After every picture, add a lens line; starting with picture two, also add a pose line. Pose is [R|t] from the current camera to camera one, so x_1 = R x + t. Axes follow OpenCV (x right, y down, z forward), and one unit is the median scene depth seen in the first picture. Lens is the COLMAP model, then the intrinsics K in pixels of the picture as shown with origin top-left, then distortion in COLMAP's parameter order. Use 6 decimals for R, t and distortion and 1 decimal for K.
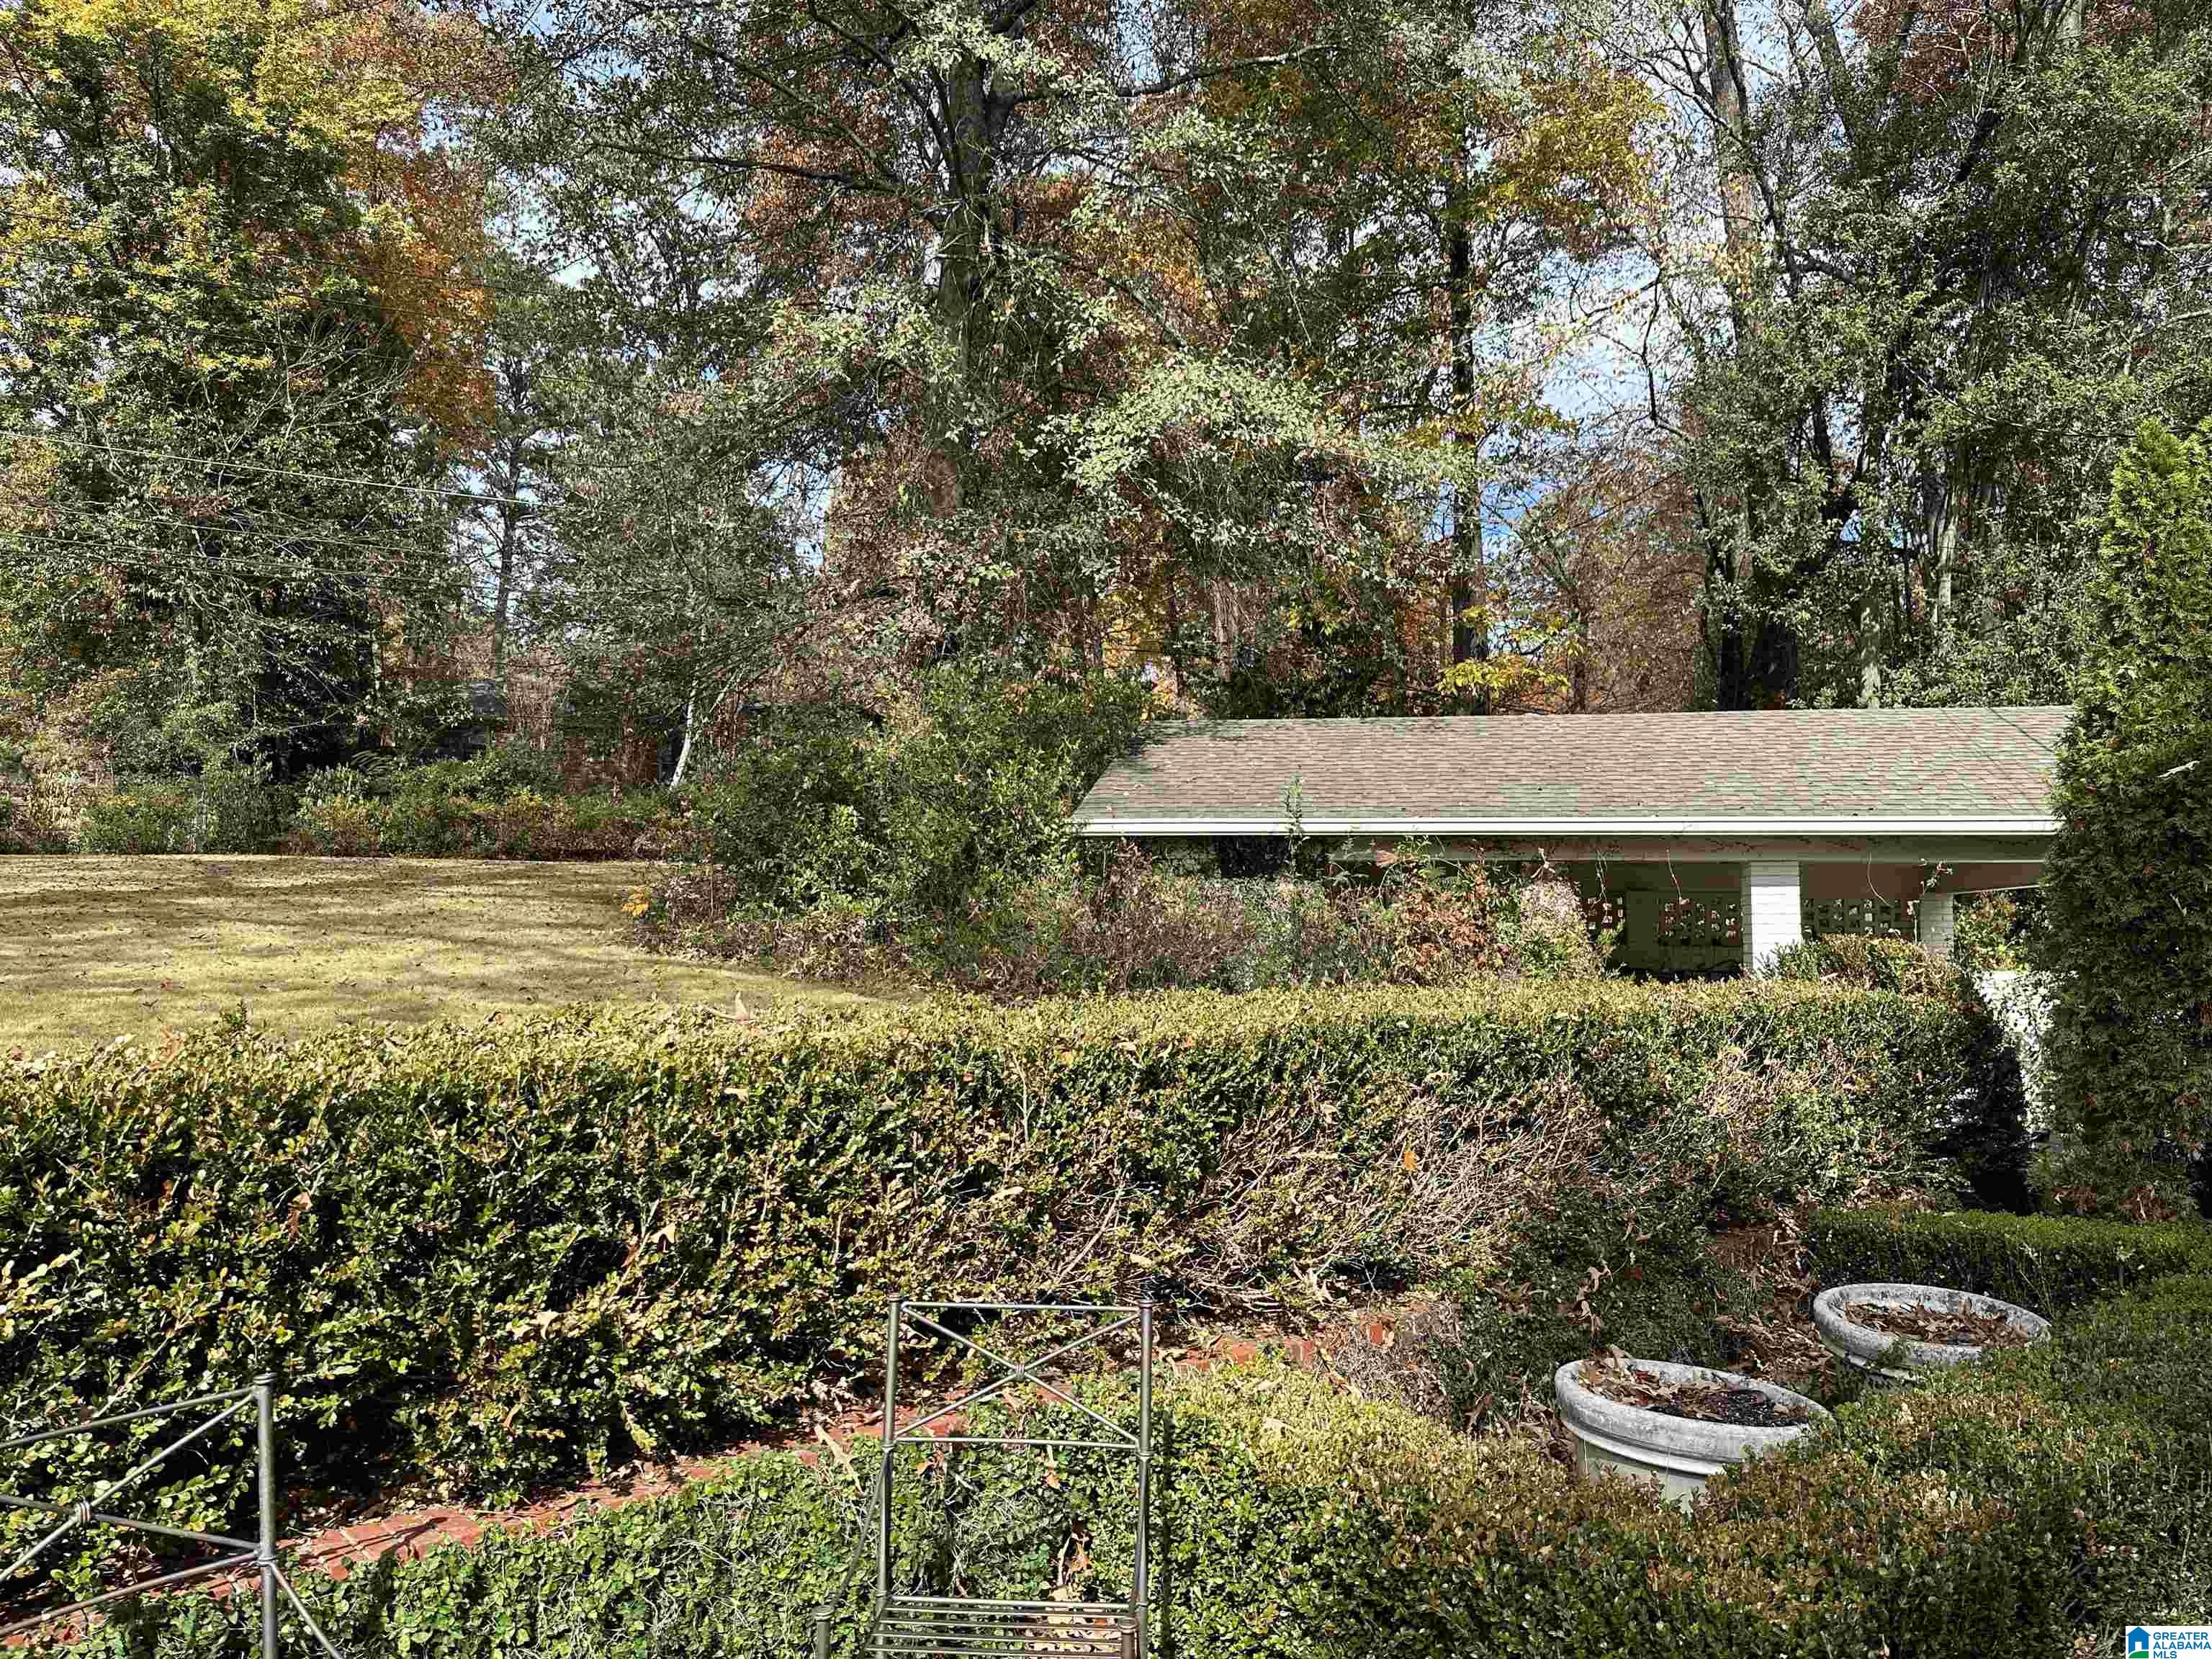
lens RADIAL K [[1546.0, 0, 1128.1], [0, 1546.0, 833.7], [0, 0, 1]] dist [0.091787, -0.137453]
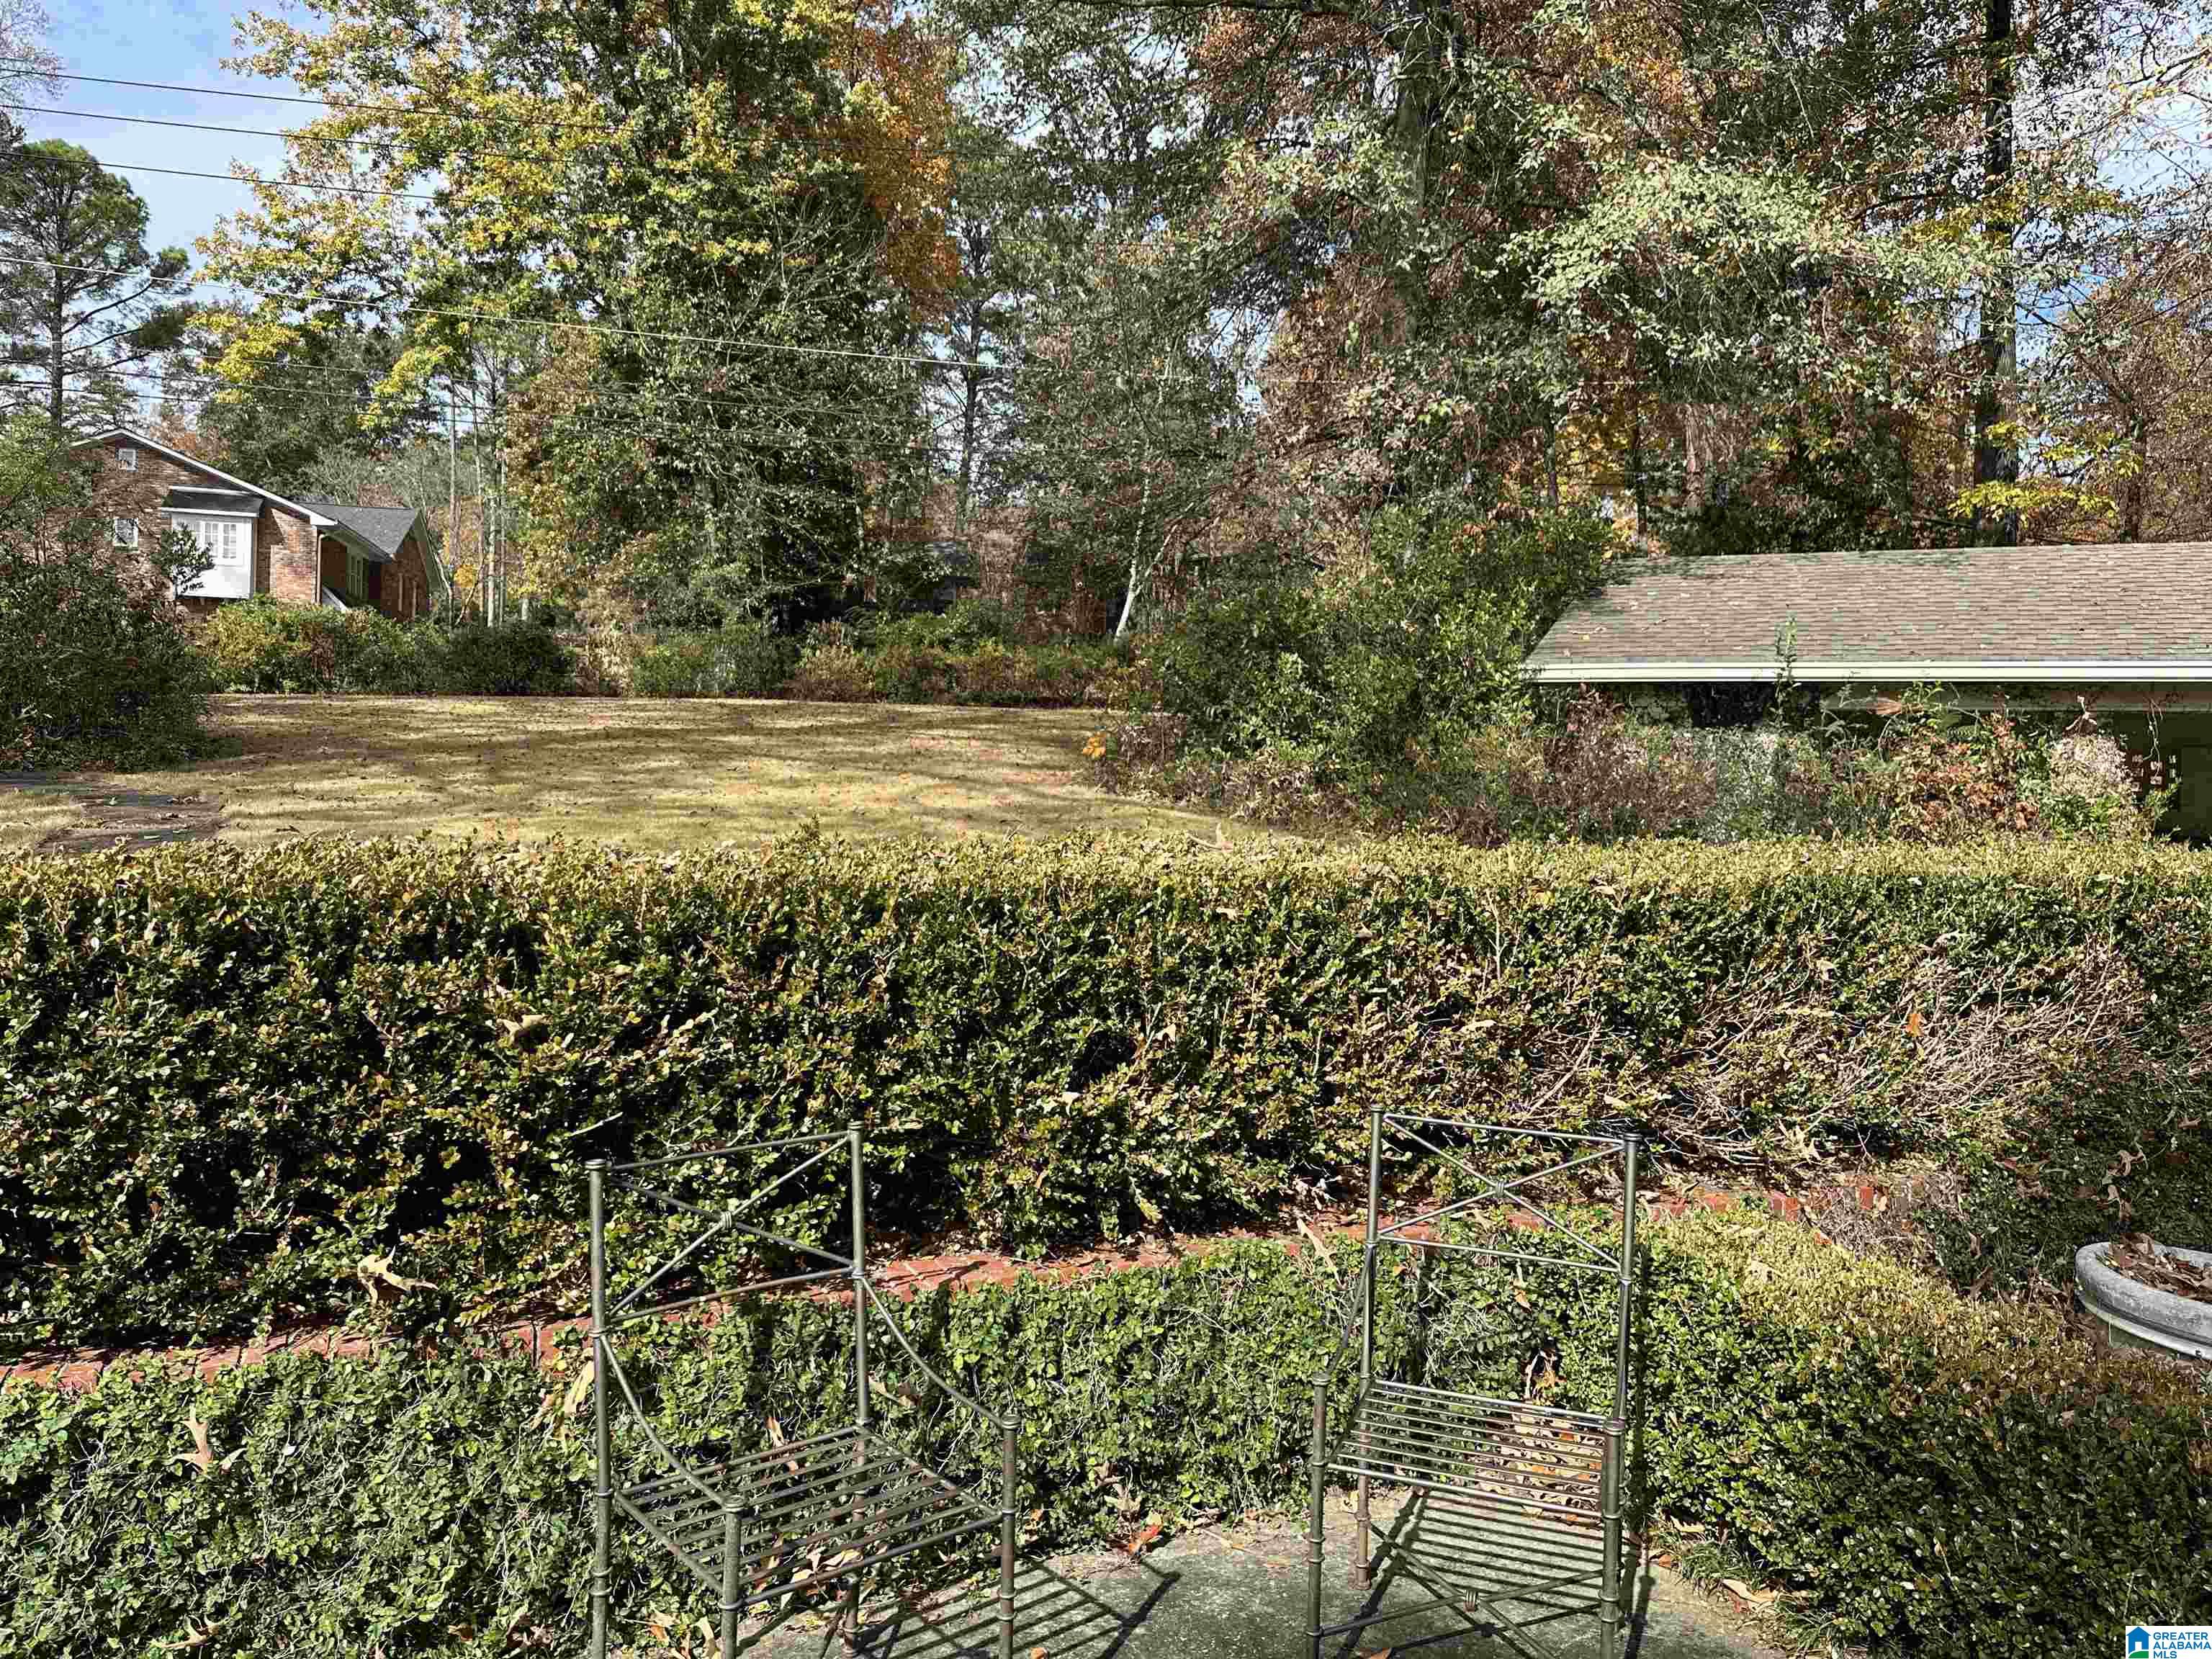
lens RADIAL K [[1564.8, 0, 1108.1], [0, 1564.8, 806.0], [0, 0, 1]] dist [0.069442, -0.100274]
pose [[0.959266, 0.024659, -0.281426, -0.021134], [-0.002802, 0.996965, 0.077803, 0.006931], [0.282491, -0.073845, 0.956423, -0.042322]]
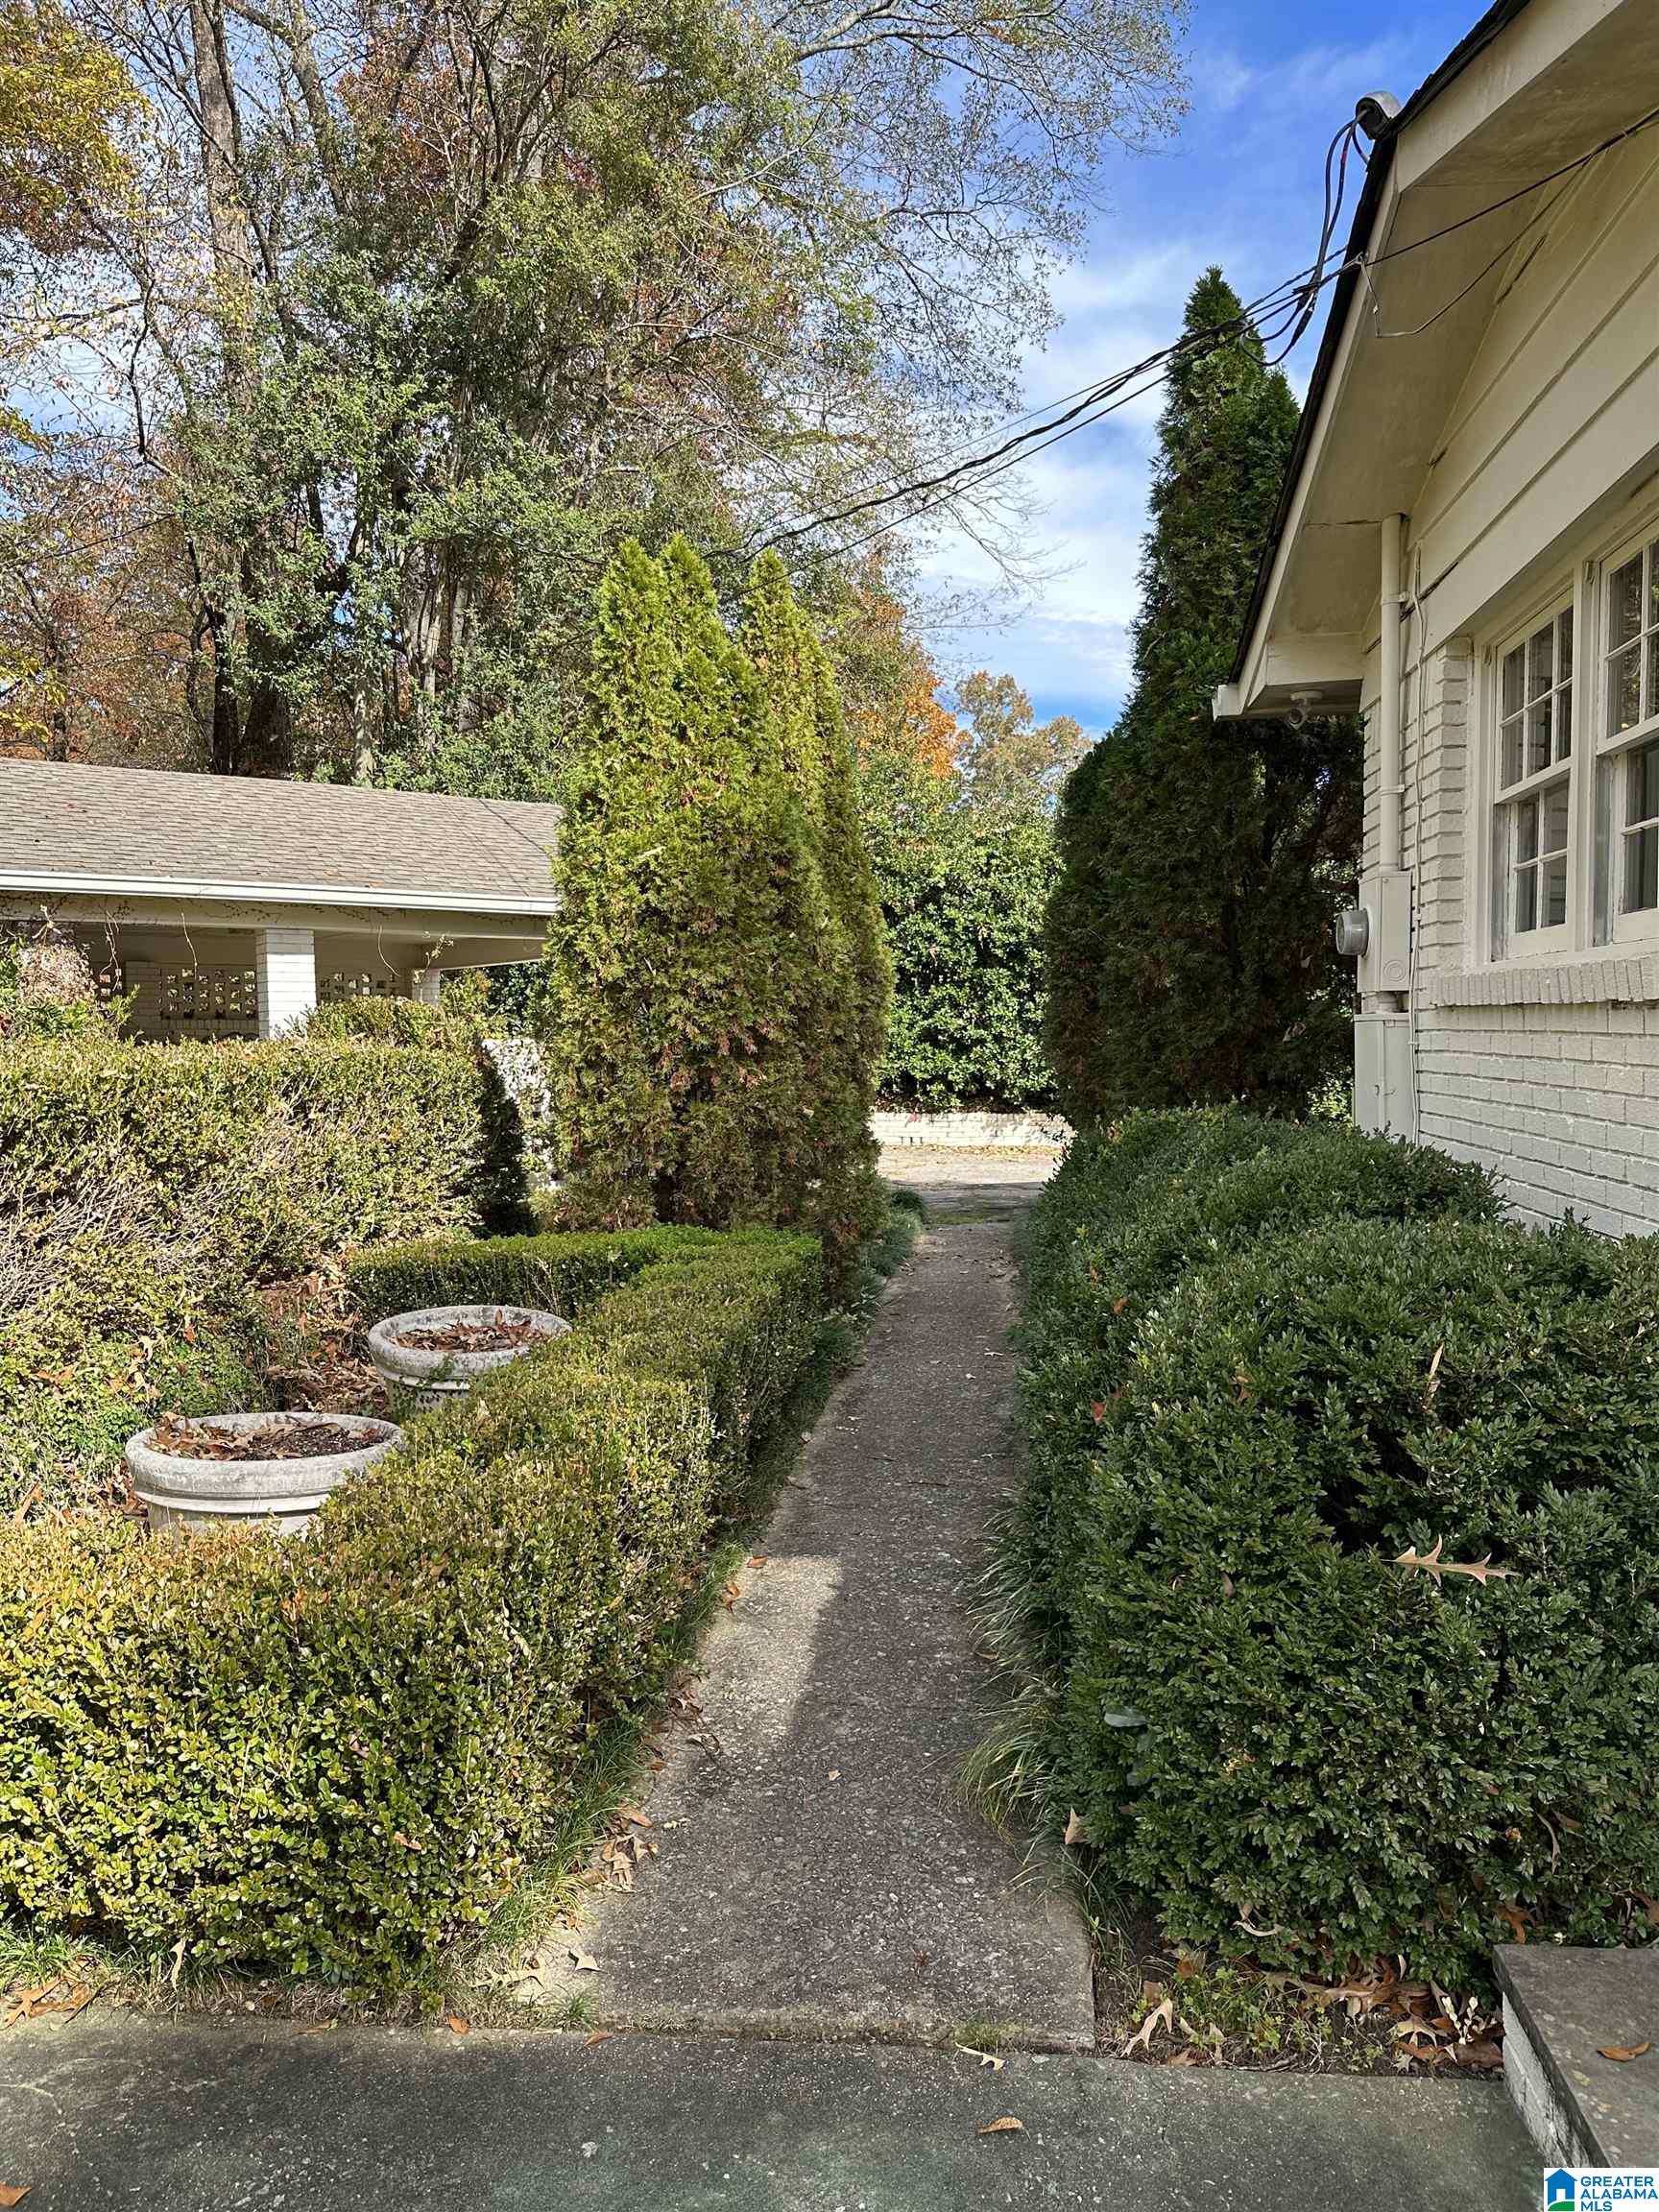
lens RADIAL K [[1546.0, 0, 828.3], [0, 1546.0, 1091.5], [0, 0, 1]] dist [0.091787, -0.137453]
pose [[0.733715, -0.041310, 0.678200, -0.041875], [-0.033327, 0.994761, 0.096647, 0.029428], [-0.678639, -0.093514, 0.728494, 0.055185]]
